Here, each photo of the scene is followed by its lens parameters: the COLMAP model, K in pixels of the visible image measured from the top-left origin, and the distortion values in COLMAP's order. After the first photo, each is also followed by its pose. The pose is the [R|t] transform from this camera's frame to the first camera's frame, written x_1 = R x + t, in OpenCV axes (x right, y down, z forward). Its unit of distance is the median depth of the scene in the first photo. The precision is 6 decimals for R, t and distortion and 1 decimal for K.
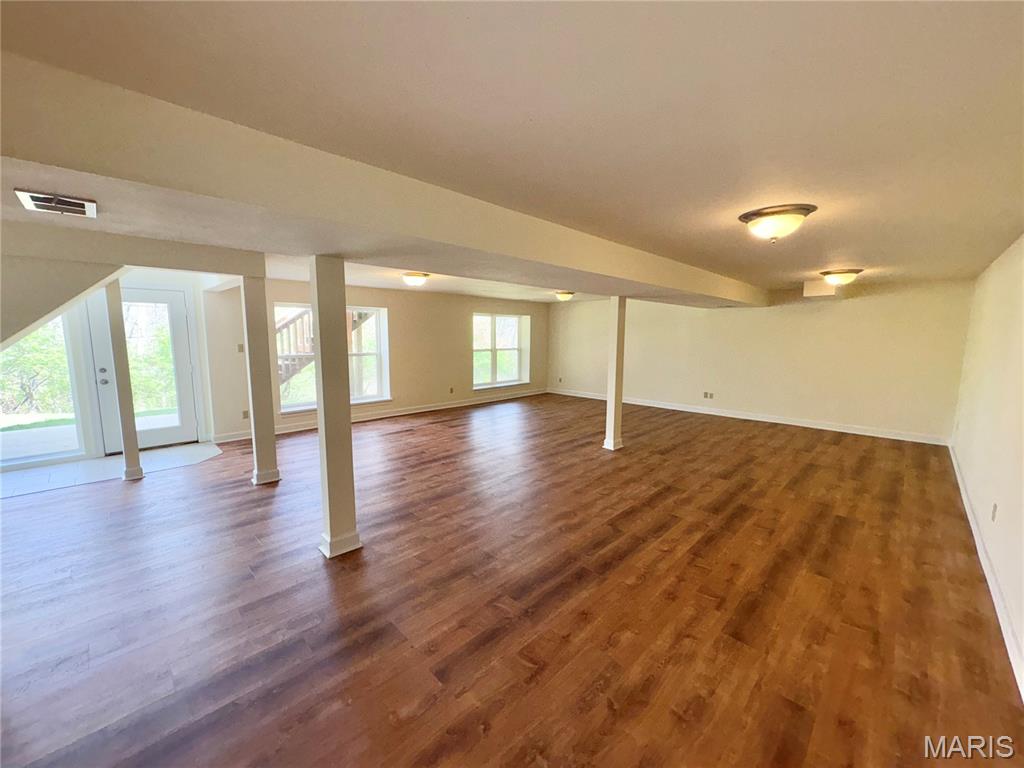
lens RADIAL K [[407.9, 0, 514.8], [0, 407.9, 384.0], [0, 0, 1]] dist [-0.001417, 0.000352]
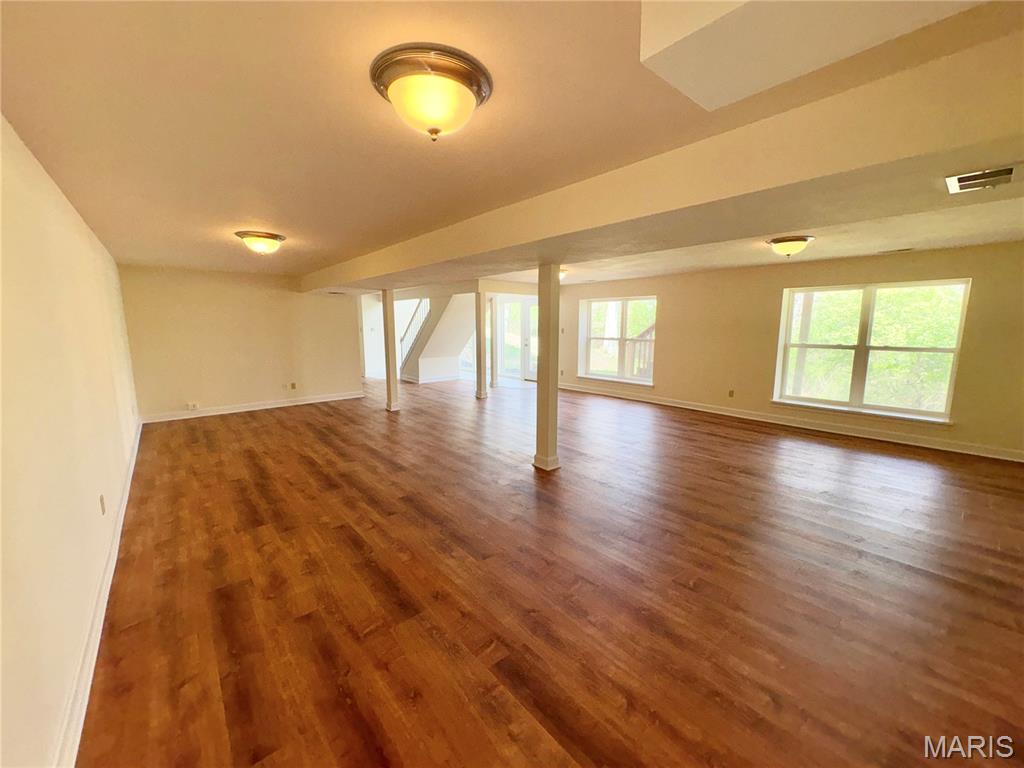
lens RADIAL K [[407.9, 0, 510.2], [0, 407.9, 385.0], [0, 0, 1]] dist [-0.001417, 0.000352]
pose [[-0.097567, 0.143223, -0.984869, 1.537911], [-0.122922, 0.980280, 0.154733, -0.162054], [0.987609, 0.136159, -0.078038, 1.529811]]
